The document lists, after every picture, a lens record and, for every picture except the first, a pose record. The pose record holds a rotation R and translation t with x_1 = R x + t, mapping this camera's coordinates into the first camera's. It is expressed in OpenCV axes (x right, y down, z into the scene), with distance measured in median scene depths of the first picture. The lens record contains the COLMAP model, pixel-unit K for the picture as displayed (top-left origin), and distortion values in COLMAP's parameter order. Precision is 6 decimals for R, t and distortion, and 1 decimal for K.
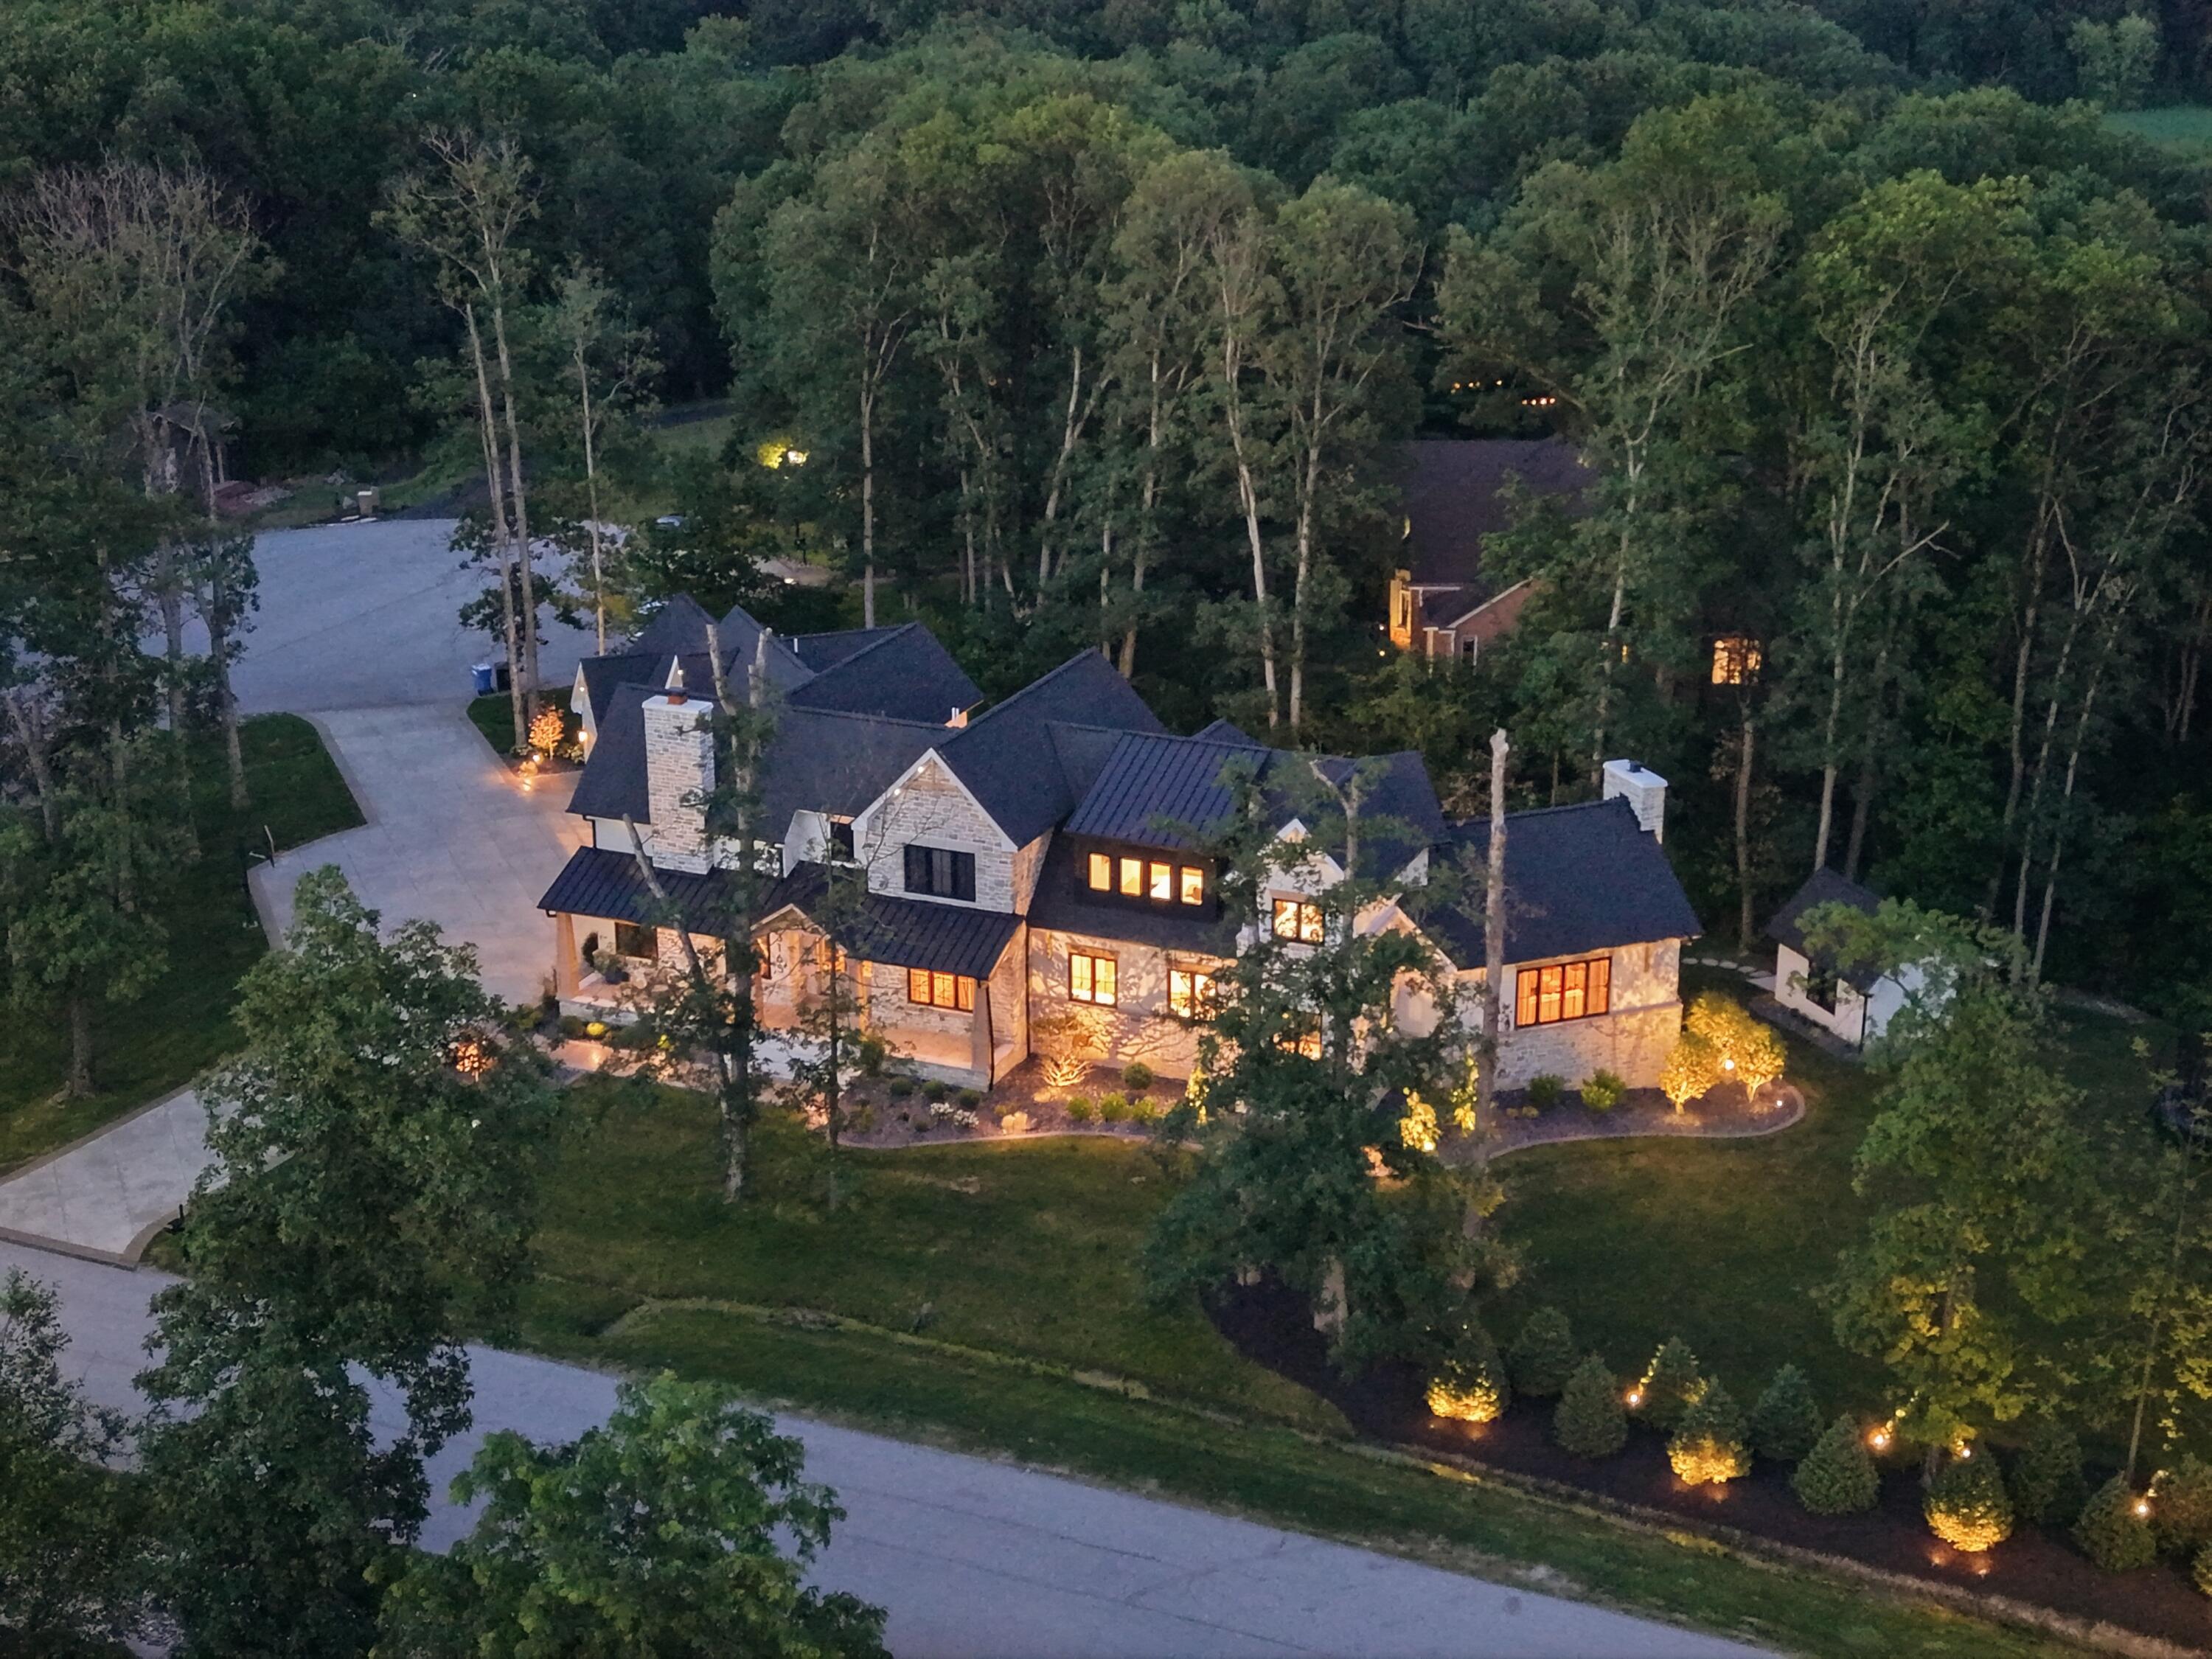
lens RADIAL K [[2855.1, 0, 1106.0], [0, 2855.1, 829.5], [0, 0, 1]] dist [0.116425, 0.031600]
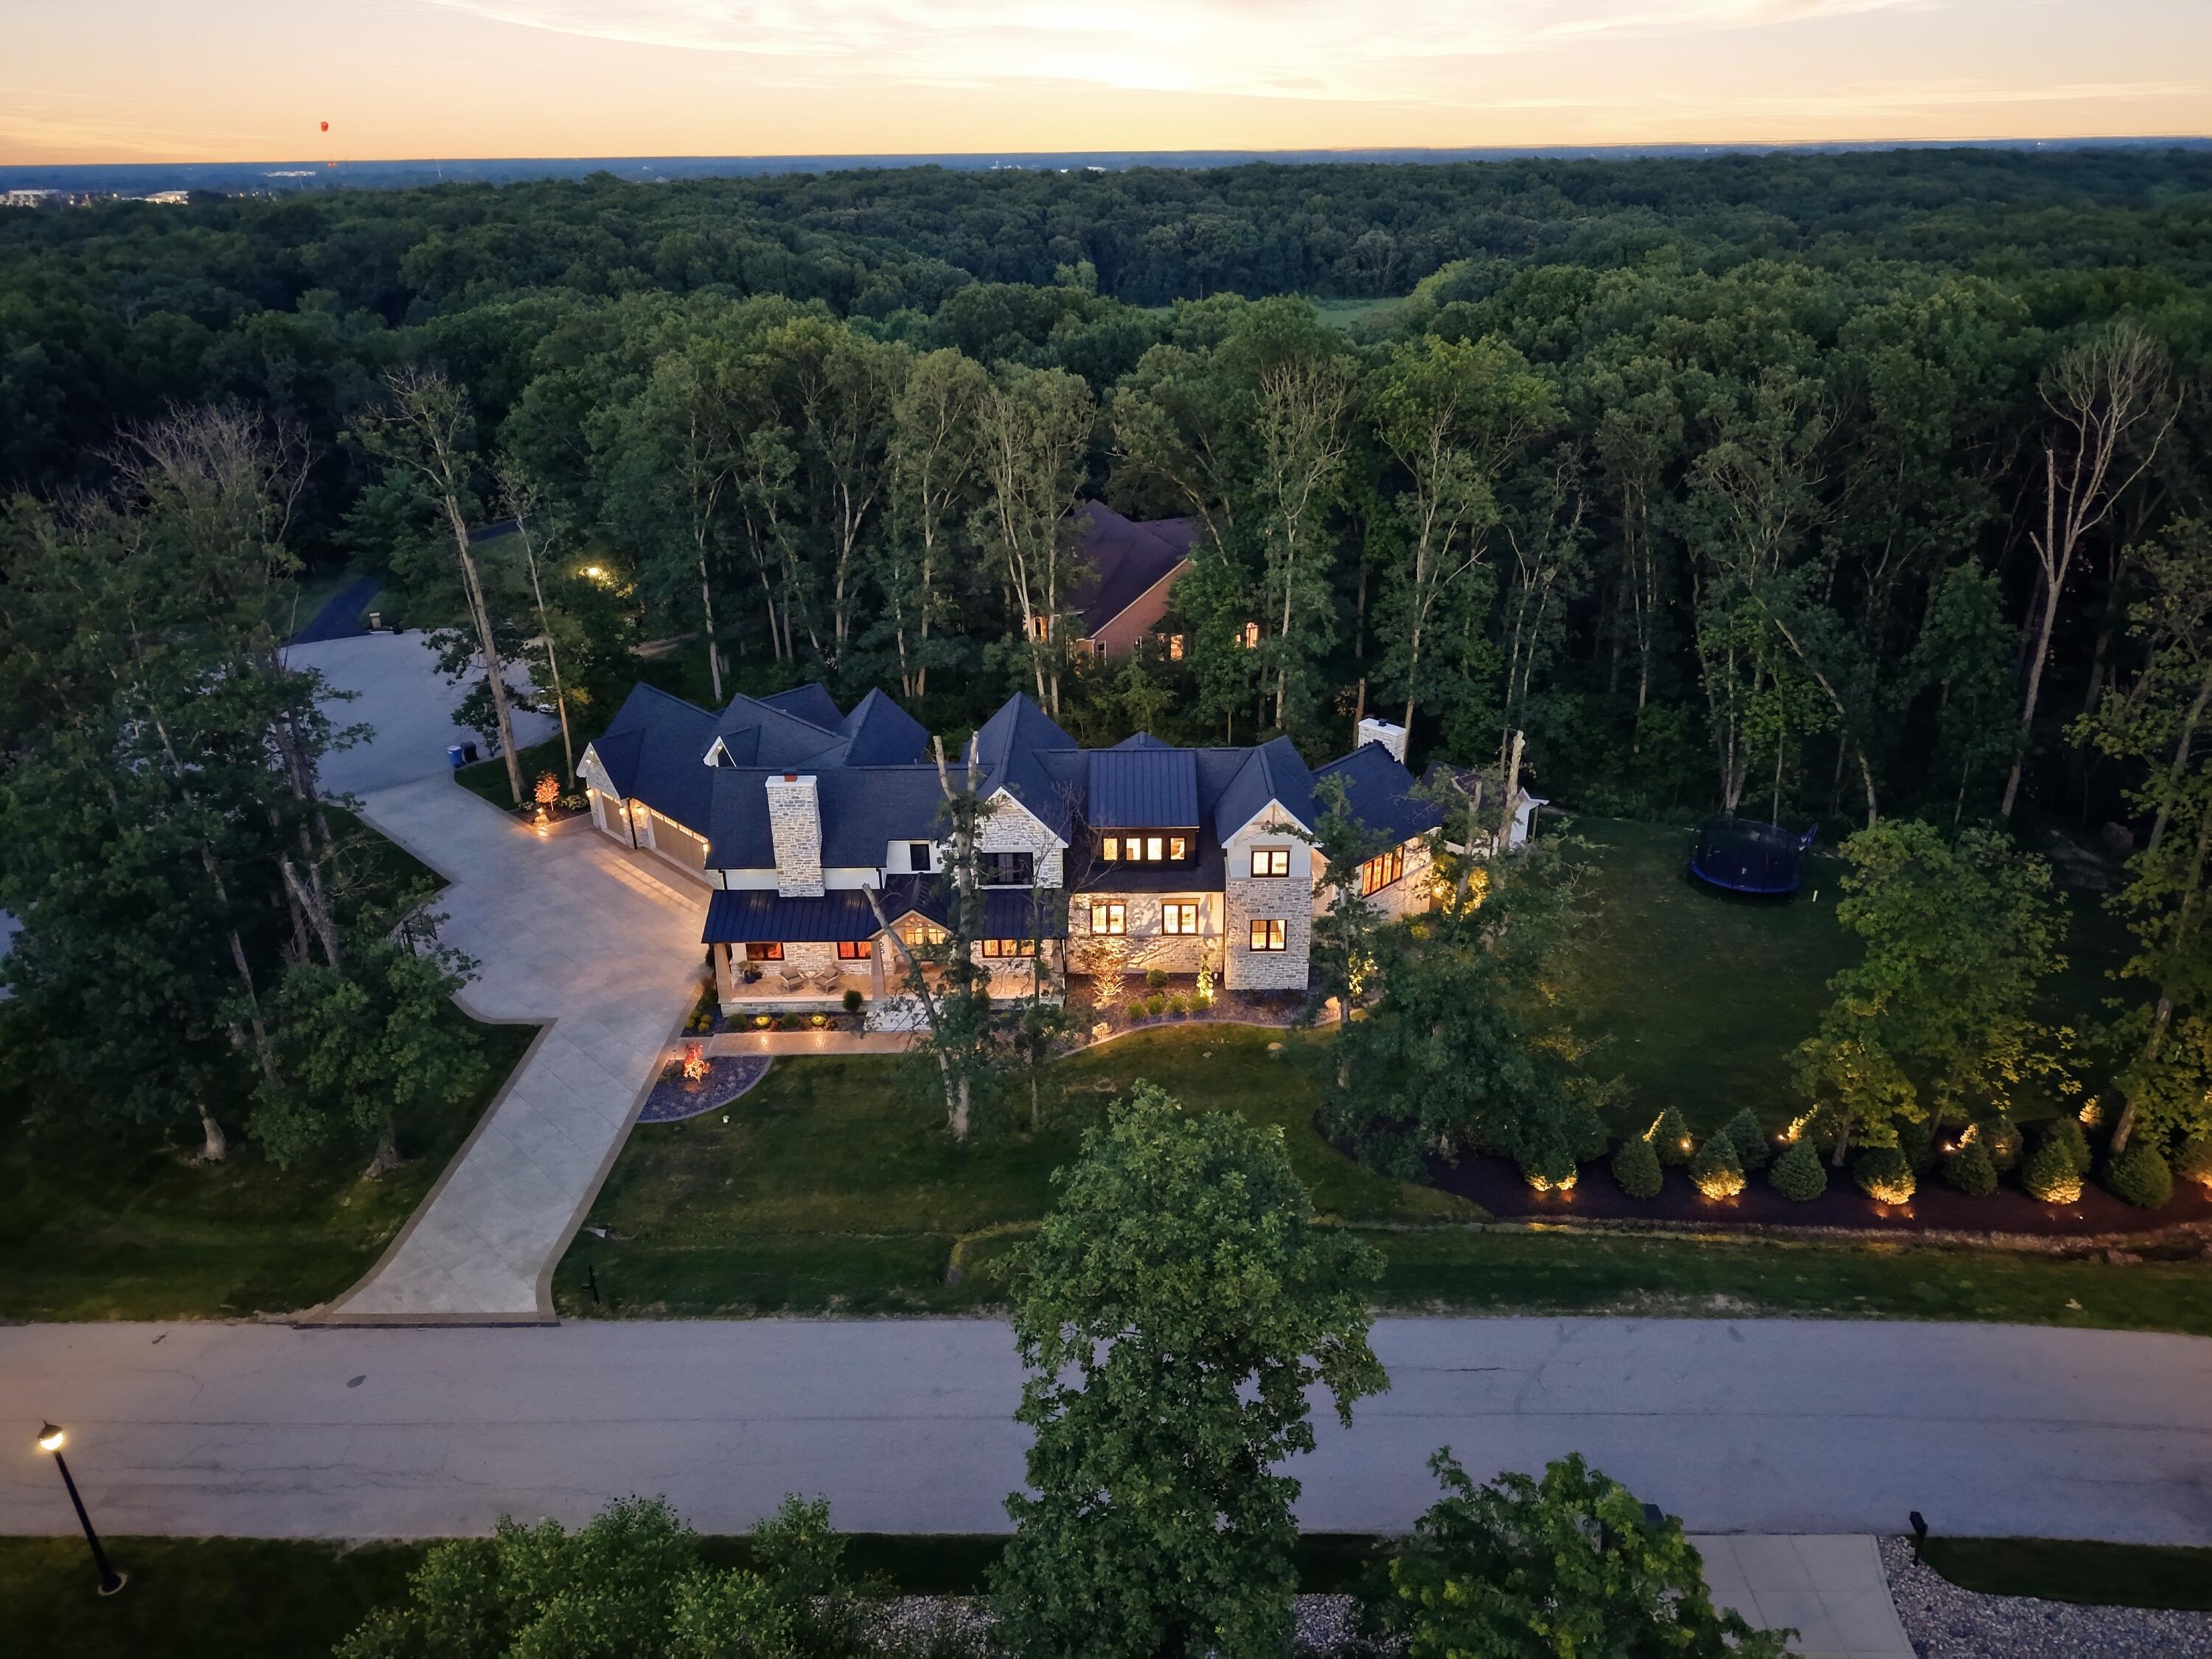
lens RADIAL K [[1453.5, 0, 1106.0], [0, 1453.5, 829.5], [0, 0, 1]] dist [0.044665, -0.000568]
pose [[0.925154, -0.170927, 0.338932, -0.254946], [0.140737, 0.983699, 0.111932, -0.078658], [-0.352539, -0.055854, 0.934129, 0.300676]]
